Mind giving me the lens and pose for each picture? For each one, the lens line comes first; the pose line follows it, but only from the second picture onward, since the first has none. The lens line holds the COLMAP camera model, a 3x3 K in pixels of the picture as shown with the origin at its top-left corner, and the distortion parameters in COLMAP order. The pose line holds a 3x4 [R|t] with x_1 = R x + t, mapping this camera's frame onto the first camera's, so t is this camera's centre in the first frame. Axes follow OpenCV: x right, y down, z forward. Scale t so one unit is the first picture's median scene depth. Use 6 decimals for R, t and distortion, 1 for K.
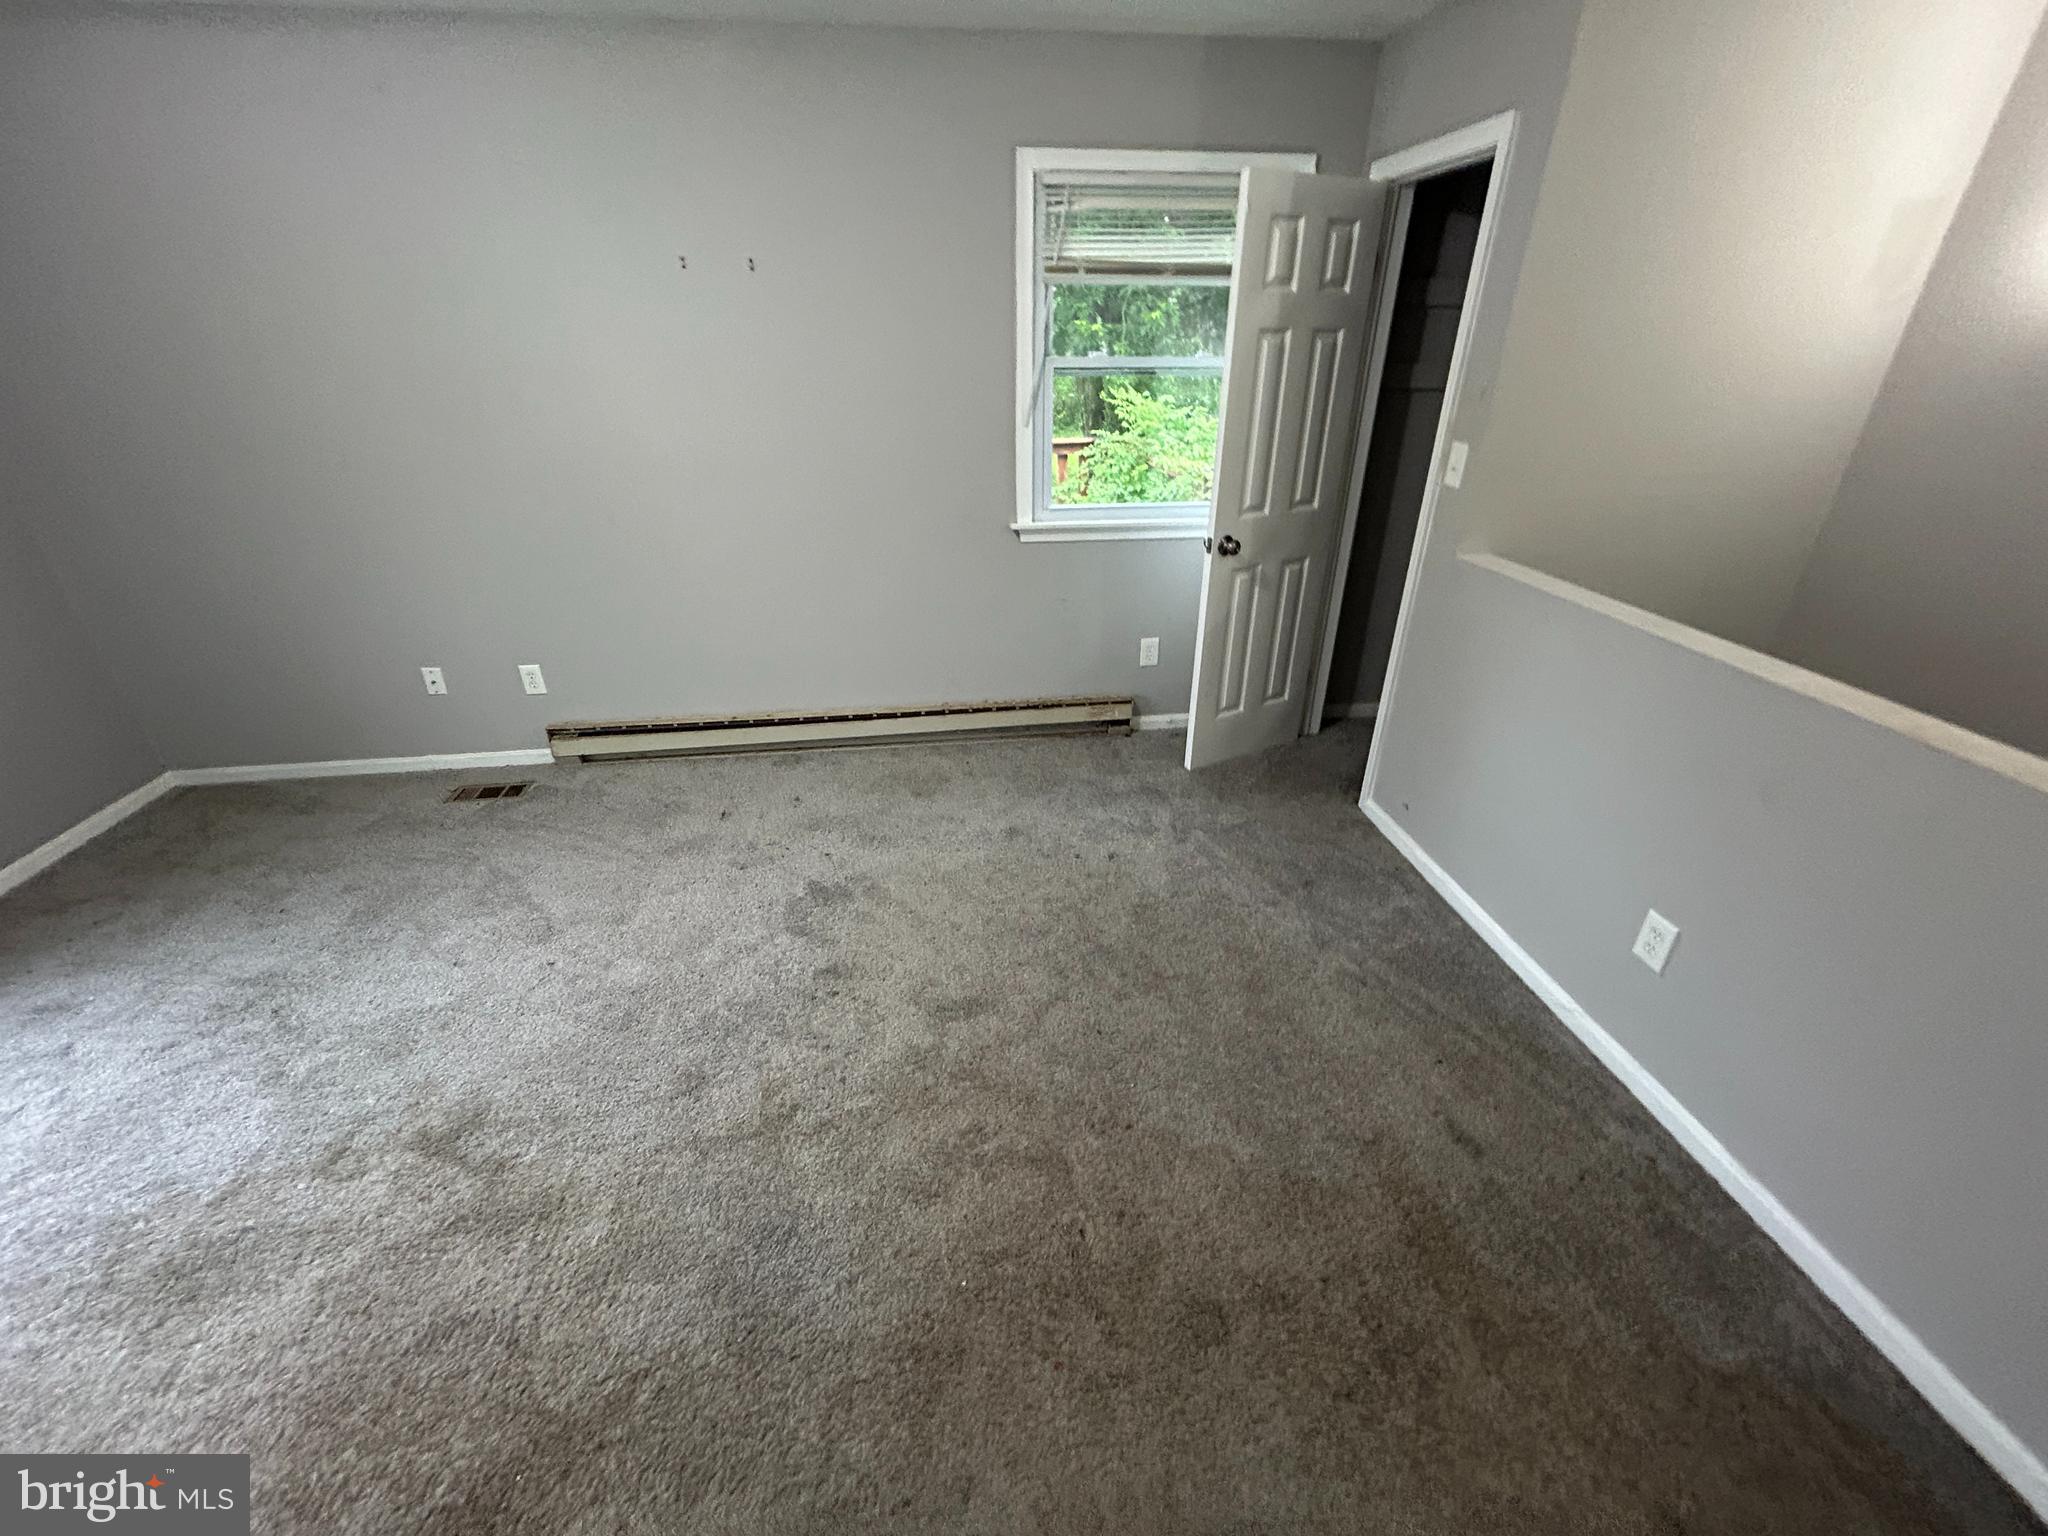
lens RADIAL K [[823.9, 0, 1021.1], [0, 823.9, 760.7], [0, 0, 1]] dist [-0.001423, 0.000561]
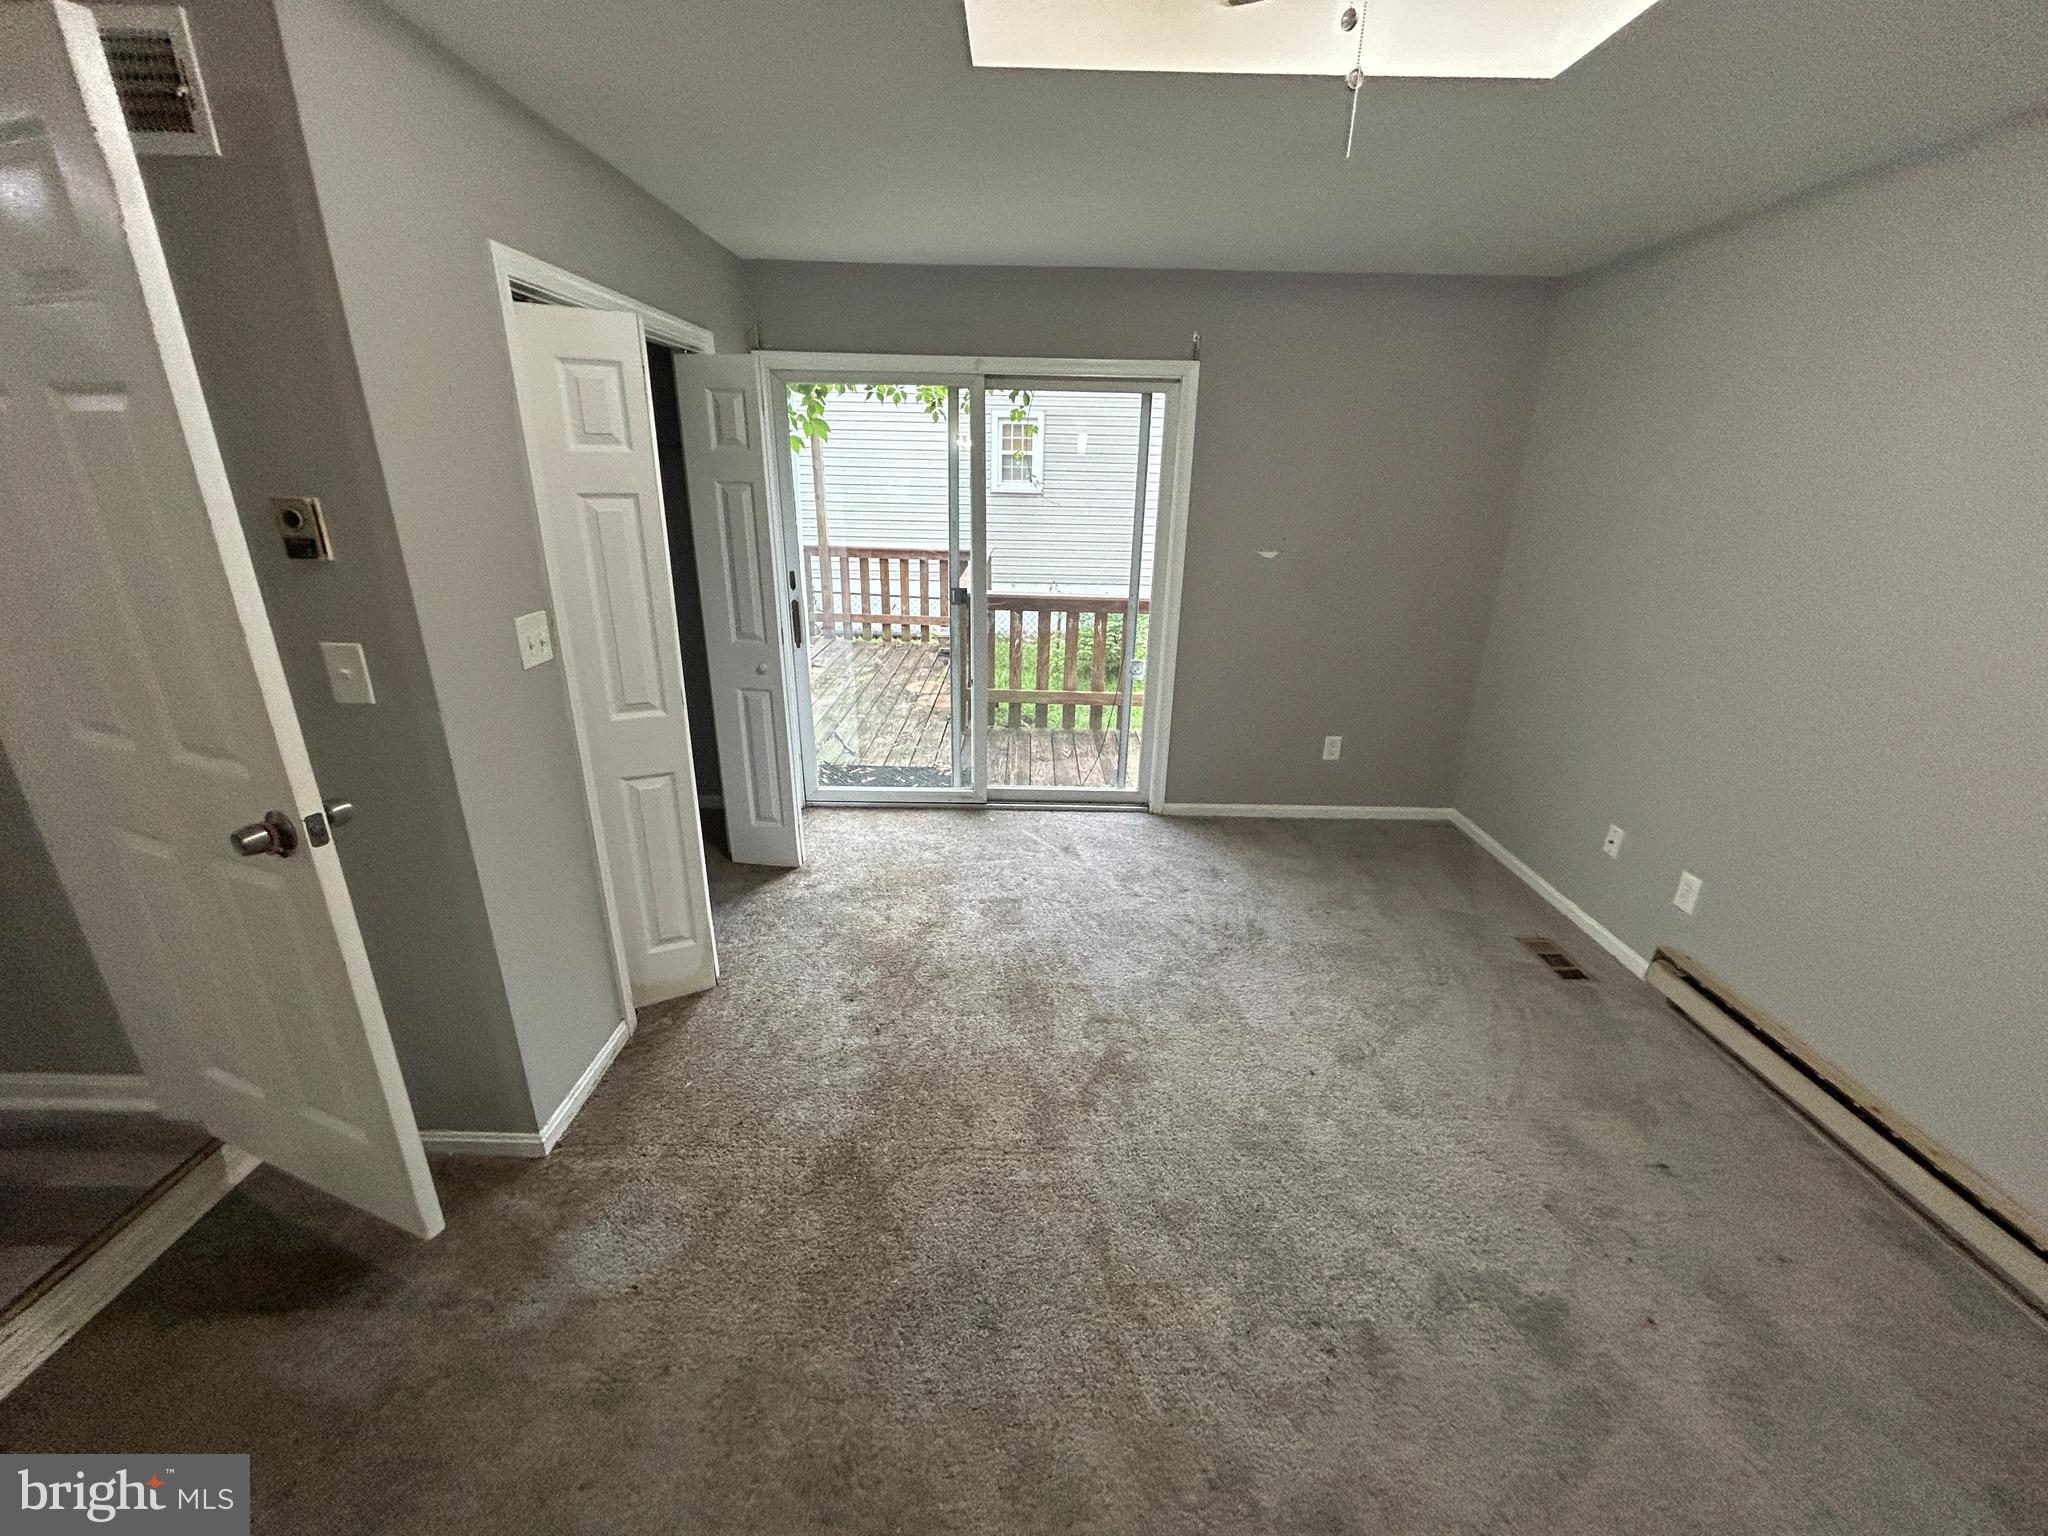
lens RADIAL K [[823.9, 0, 1020.2], [0, 823.9, 769.8], [0, 0, 1]] dist [-0.001423, 0.000561]
pose [[-0.119949, 0.347819, -0.929857, 0.261815], [-0.475521, 0.802060, 0.361357, -0.226092], [0.871488, 0.485511, 0.069189, 0.390050]]
